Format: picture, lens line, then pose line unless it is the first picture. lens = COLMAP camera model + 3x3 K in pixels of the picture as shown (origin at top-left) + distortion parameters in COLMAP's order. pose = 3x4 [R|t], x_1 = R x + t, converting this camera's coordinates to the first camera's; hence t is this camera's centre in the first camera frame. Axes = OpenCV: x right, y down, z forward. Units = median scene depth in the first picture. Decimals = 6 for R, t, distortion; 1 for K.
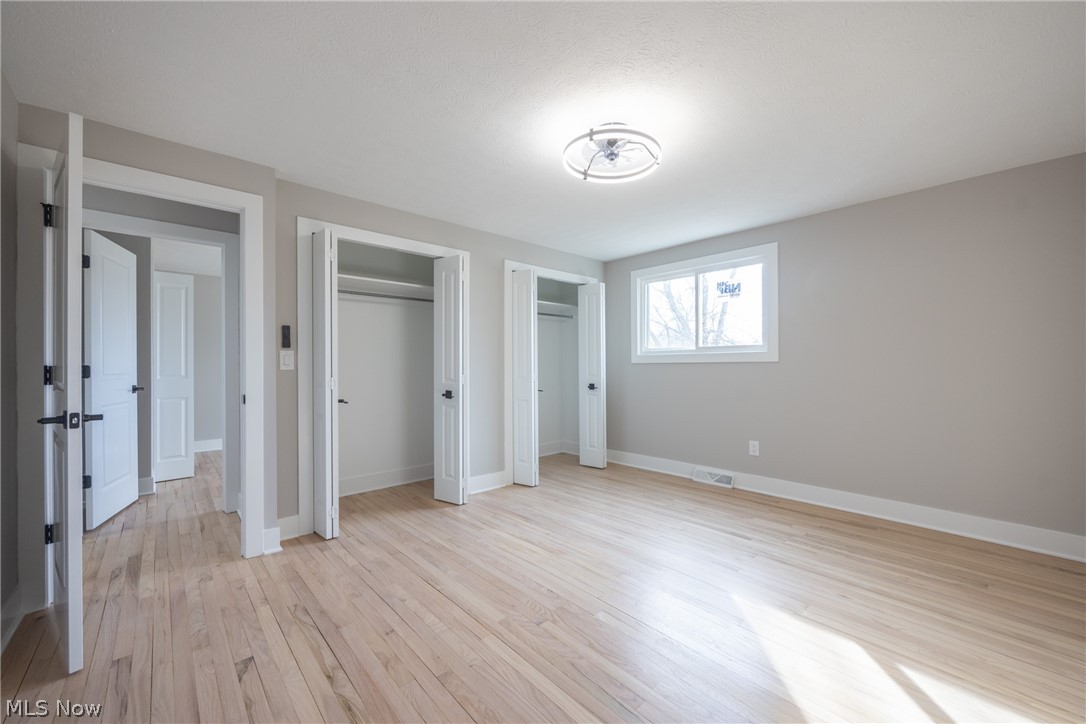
lens RADIAL K [[429.2, 0, 551.7], [0, 429.2, 365.9], [0, 0, 1]] dist [-0.000815, -0.000223]
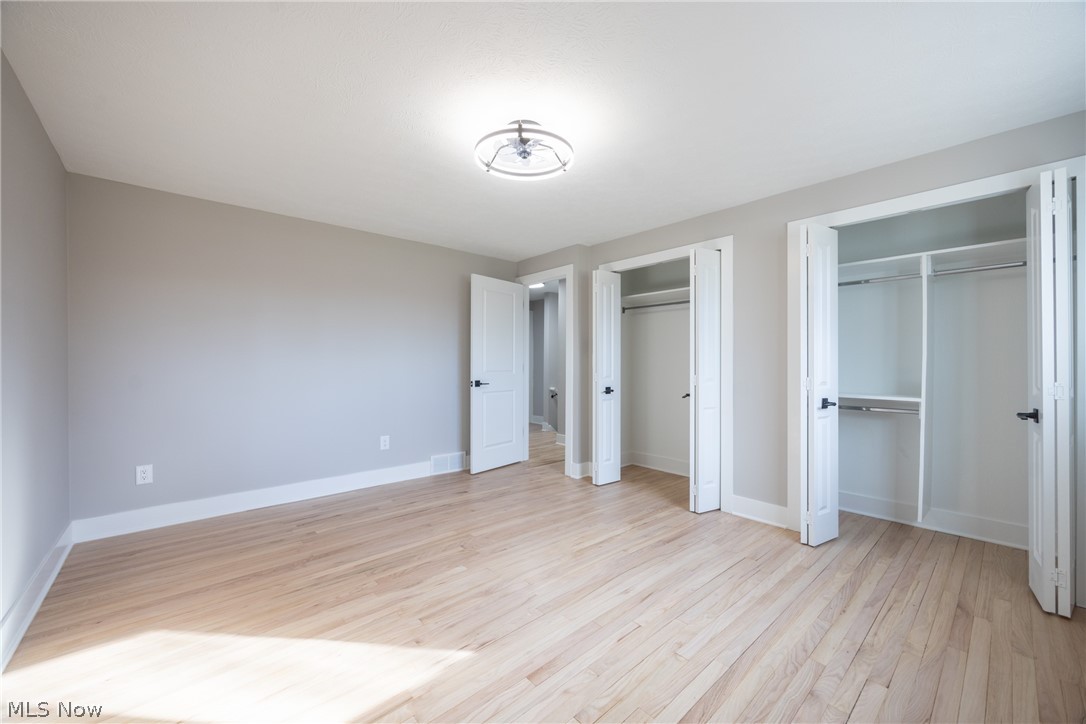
lens RADIAL K [[413.9, 0, 544.9], [0, 413.9, 362.1], [0, 0, 1]] dist [0.000444, 0.000024]
pose [[-0.019359, -0.003084, -0.999808, 0.820218], [-0.003341, 0.999990, -0.003020, -0.004643], [0.999807, 0.003282, -0.019369, 0.793622]]
